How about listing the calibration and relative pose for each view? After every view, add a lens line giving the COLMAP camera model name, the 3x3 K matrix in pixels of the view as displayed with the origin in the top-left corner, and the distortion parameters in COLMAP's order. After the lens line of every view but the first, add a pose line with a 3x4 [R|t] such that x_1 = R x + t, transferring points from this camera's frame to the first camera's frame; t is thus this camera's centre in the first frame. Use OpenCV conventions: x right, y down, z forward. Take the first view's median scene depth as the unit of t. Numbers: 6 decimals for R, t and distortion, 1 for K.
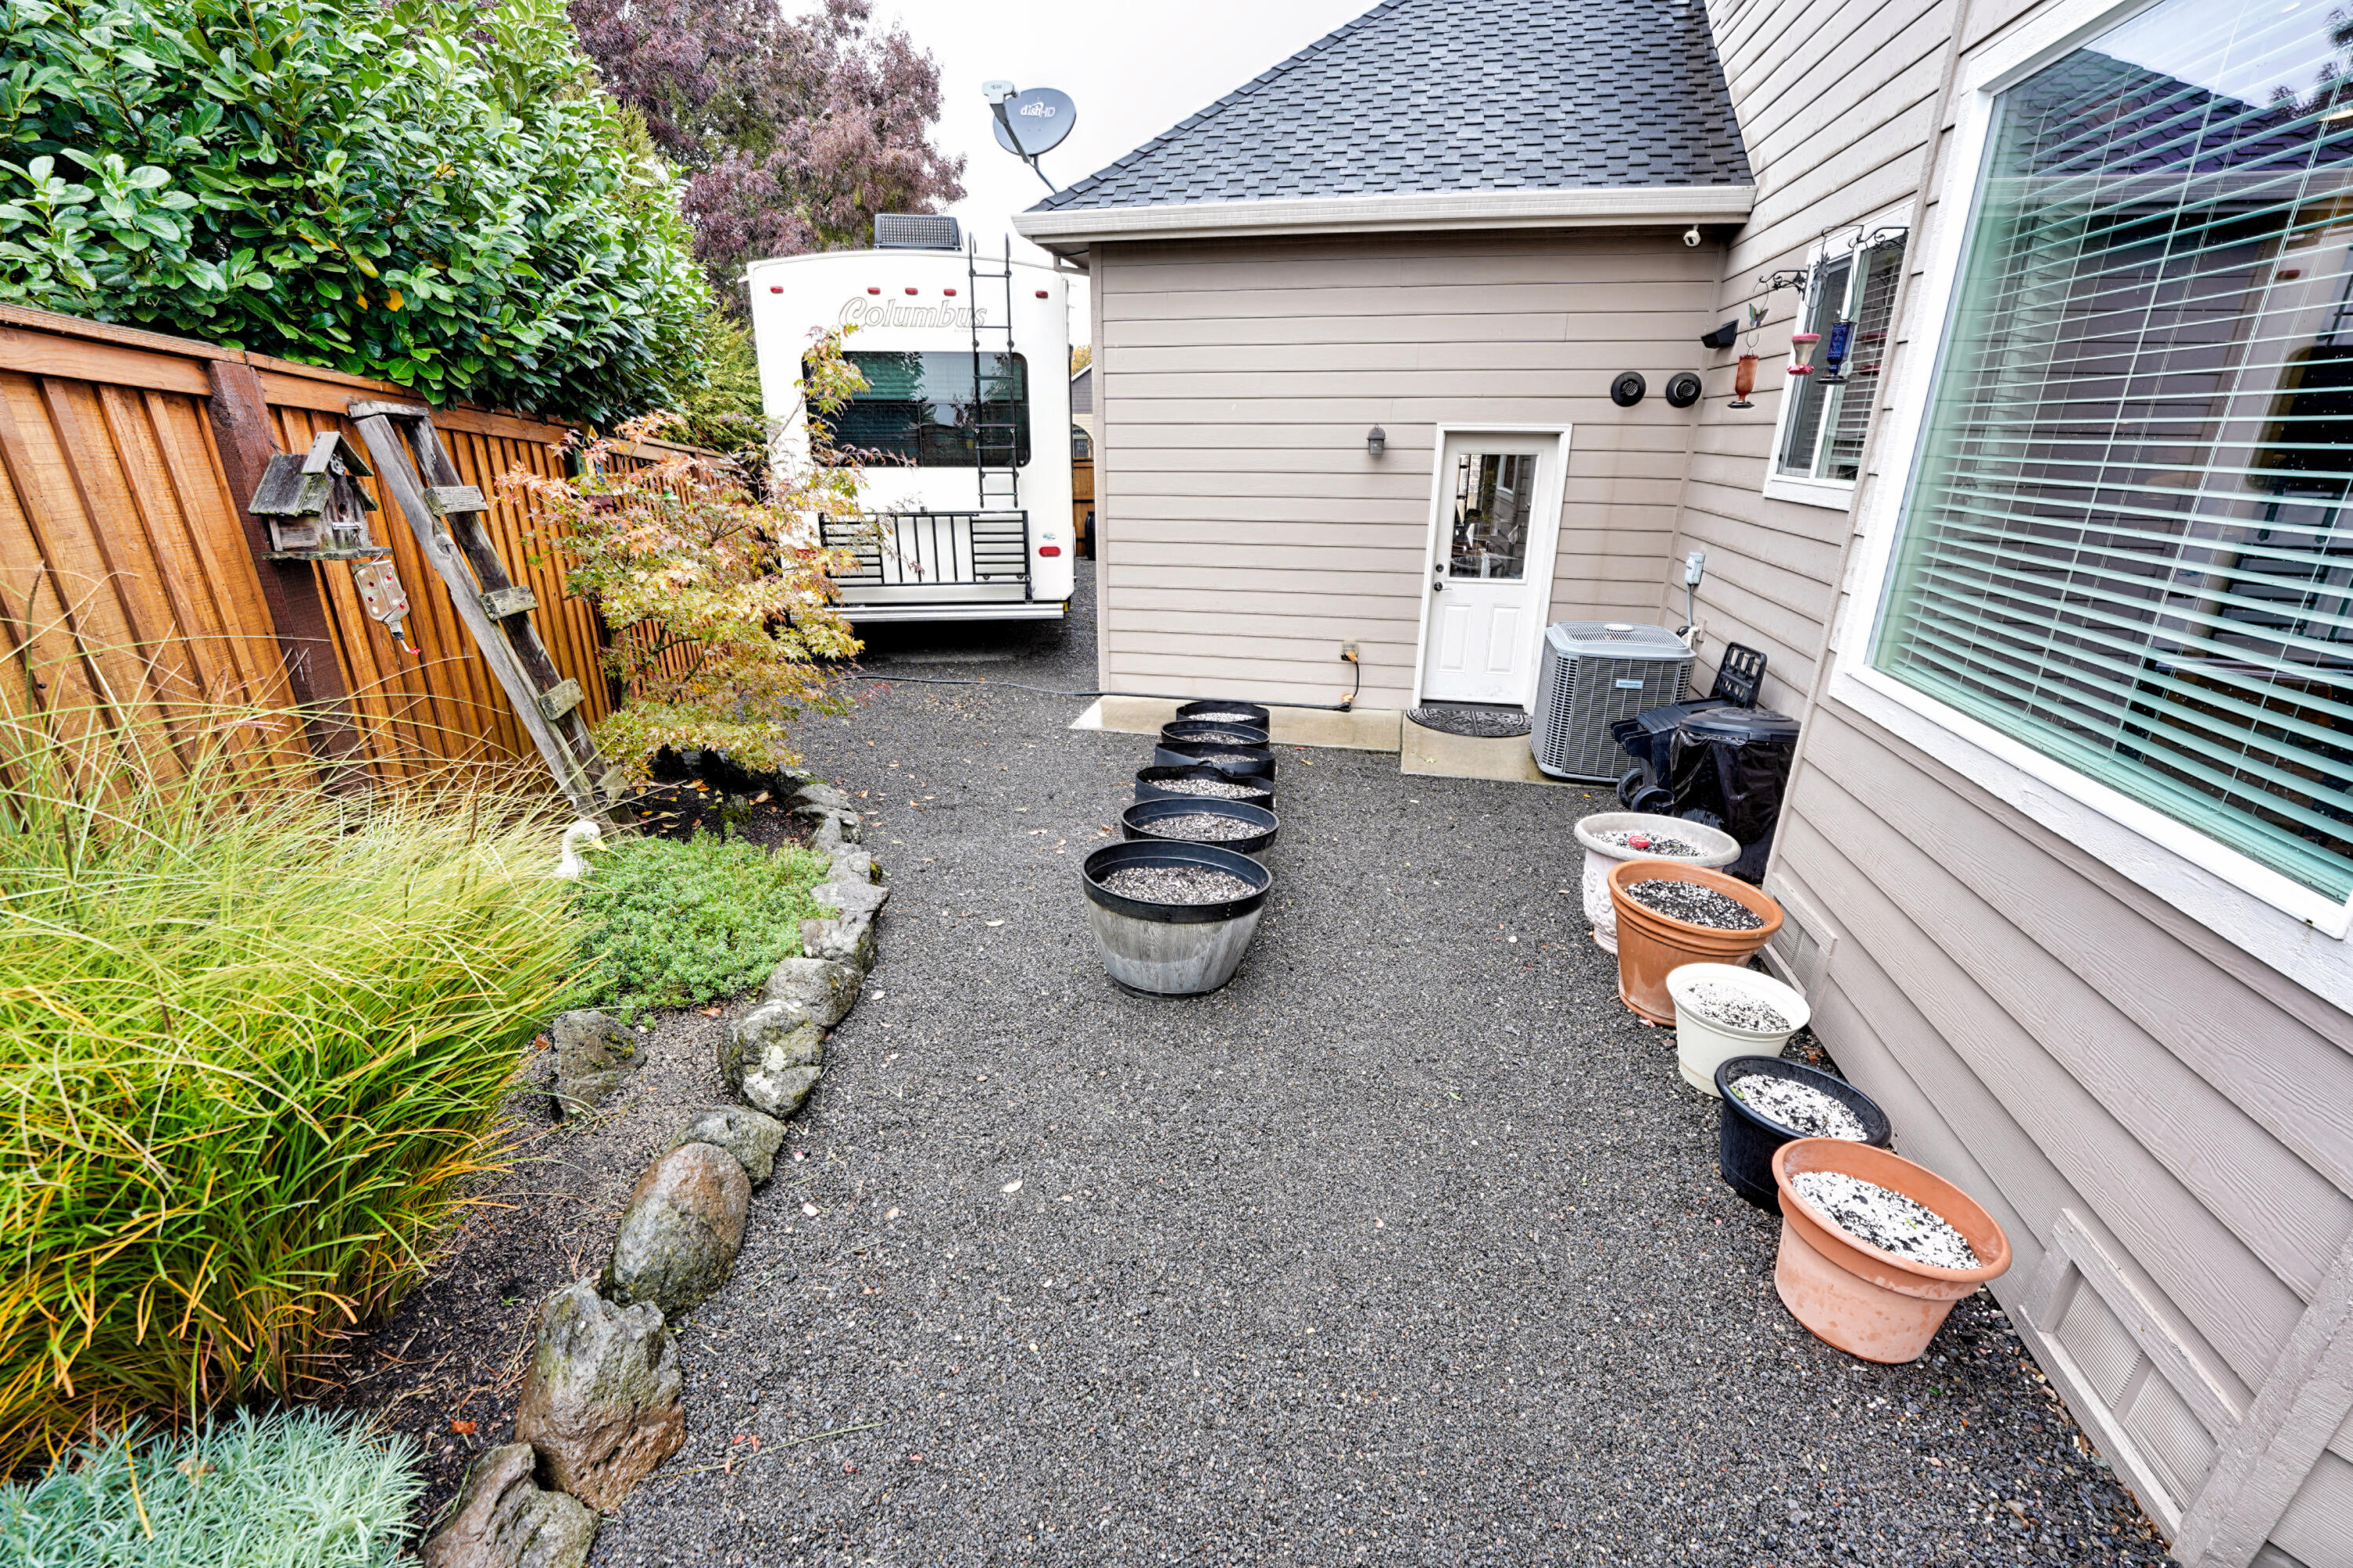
lens RADIAL K [[969.9, 0, 1177.0], [0, 969.9, 784.5], [0, 0, 1]] dist [-0.003906, -0.000330]
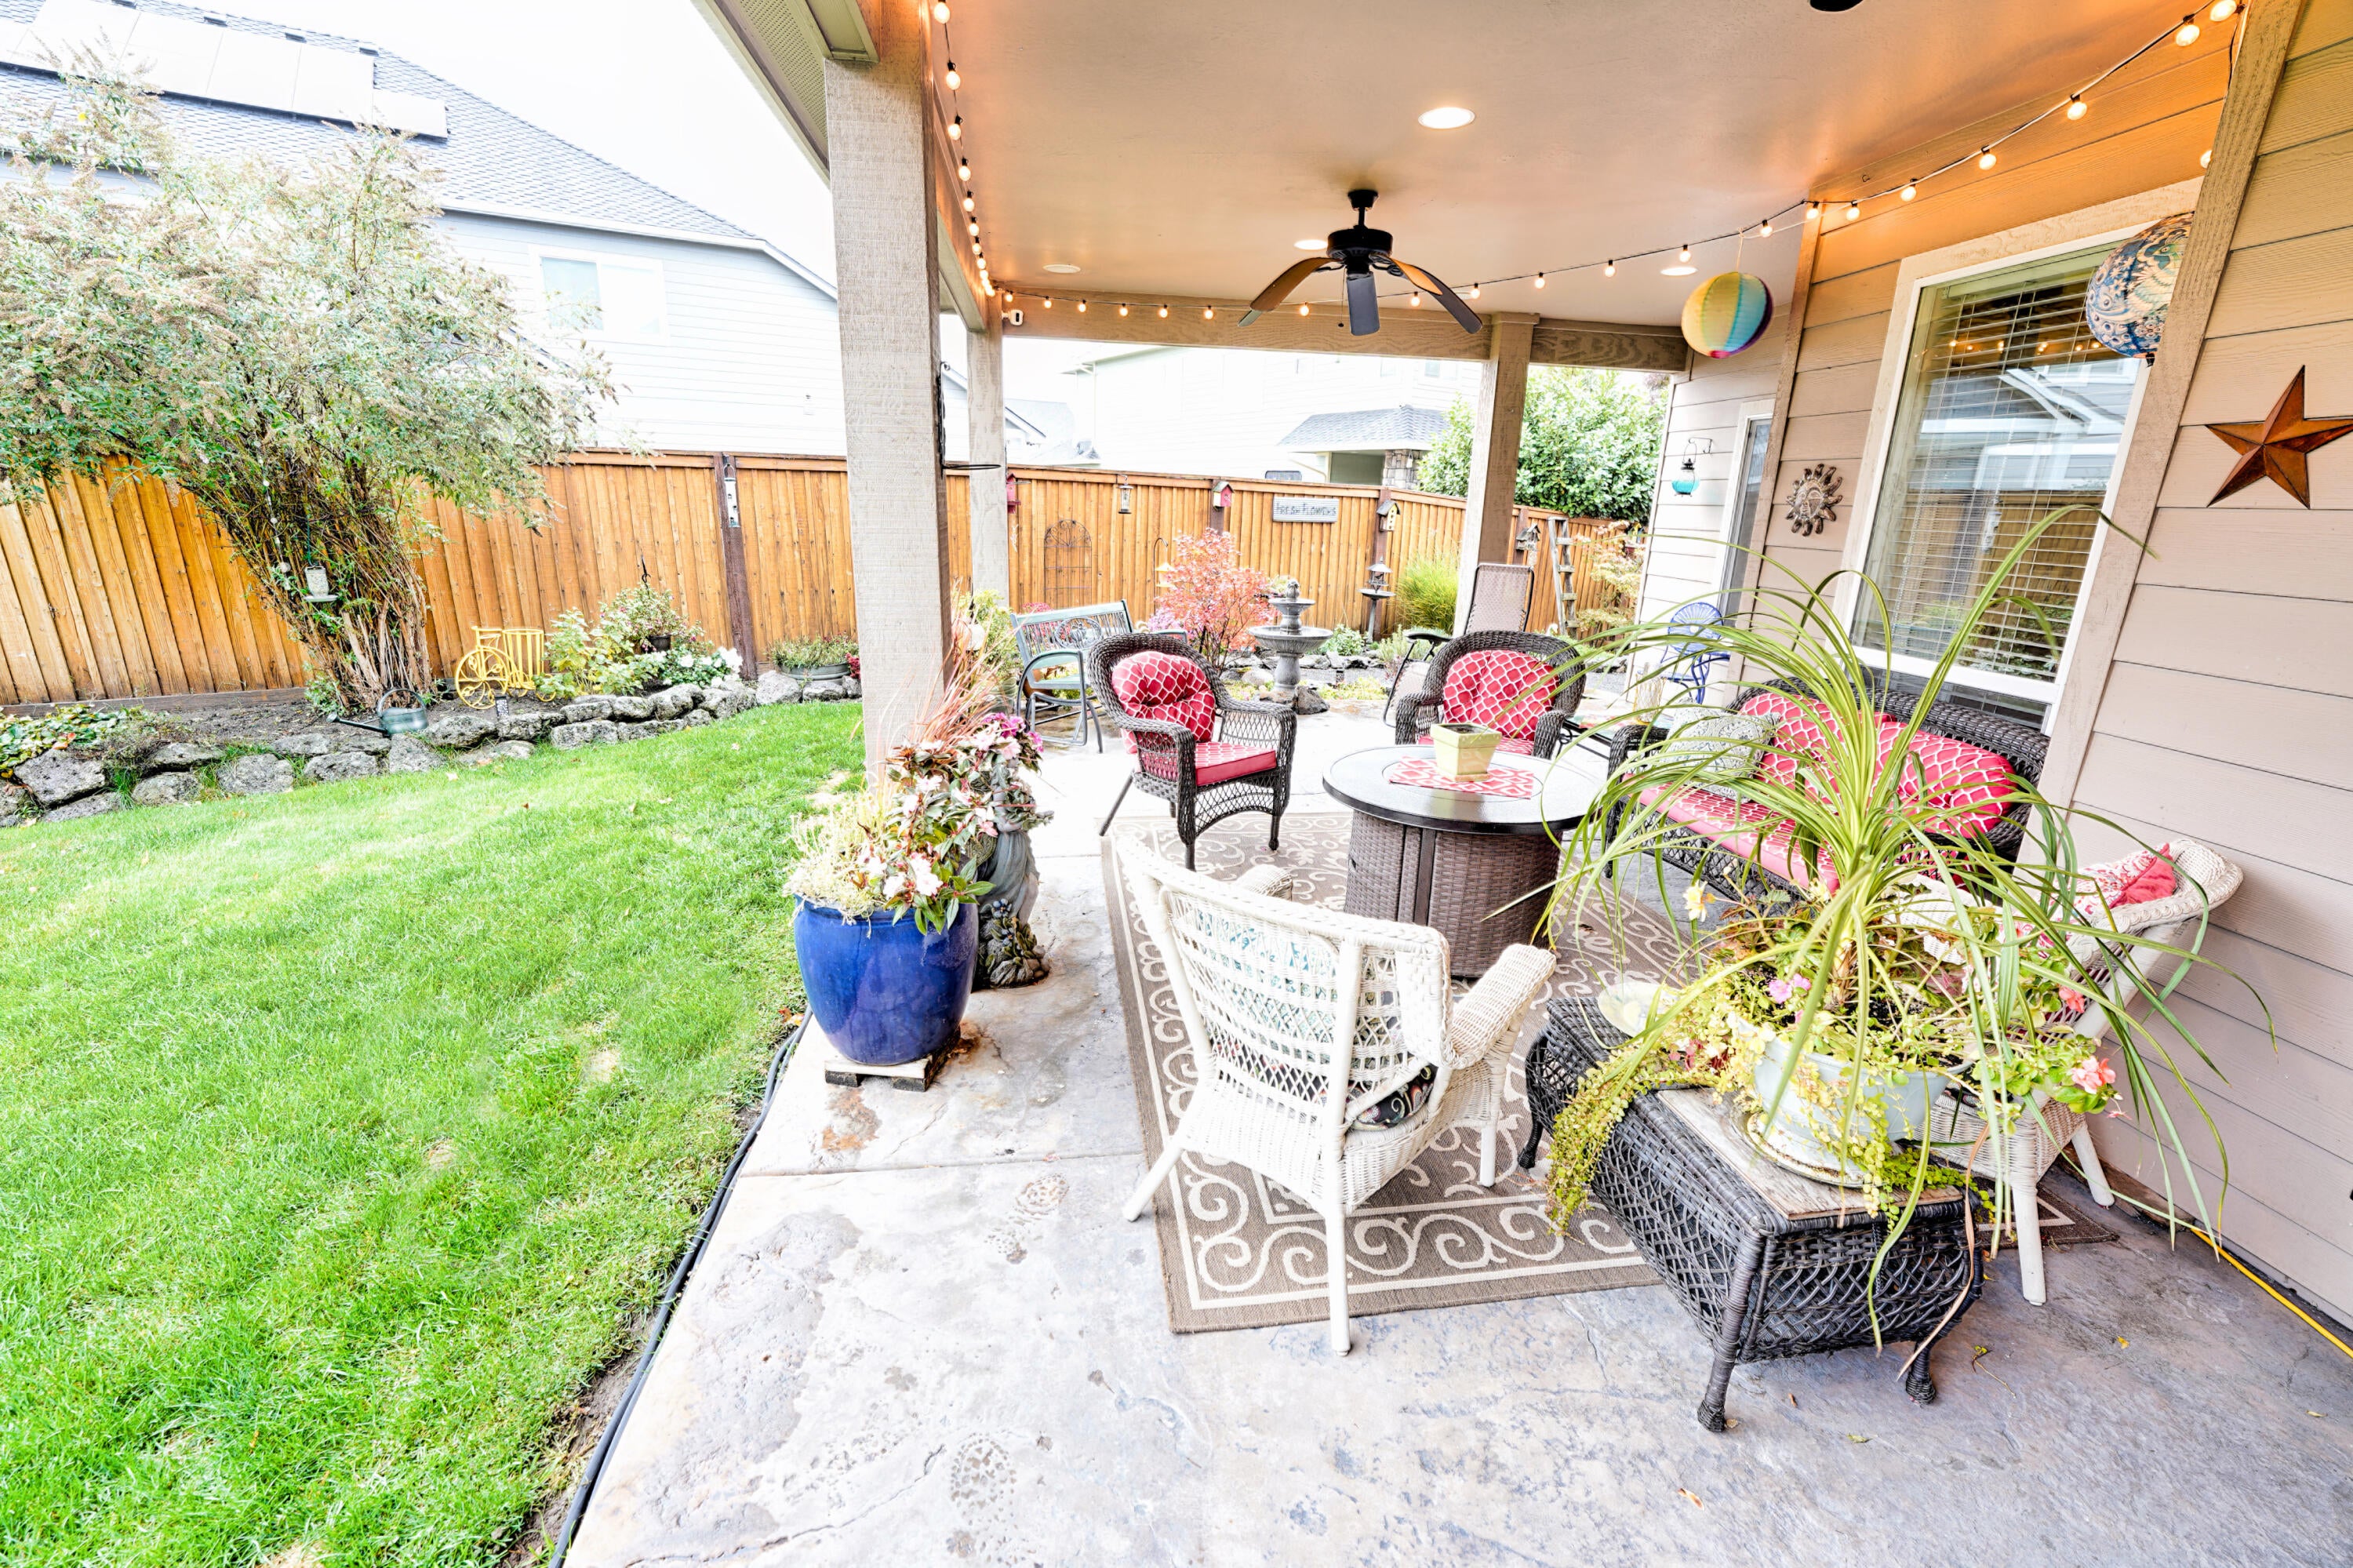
lens RADIAL K [[965.6, 0, 1179.2], [0, 965.6, 778.6], [0, 0, 1]] dist [0.000210, 0.000002]
pose [[0.336489, 0.264717, -0.903715, 2.578193], [-0.340201, 0.929034, 0.145463, 0.565916], [0.878088, 0.258498, 0.402667, -1.716811]]
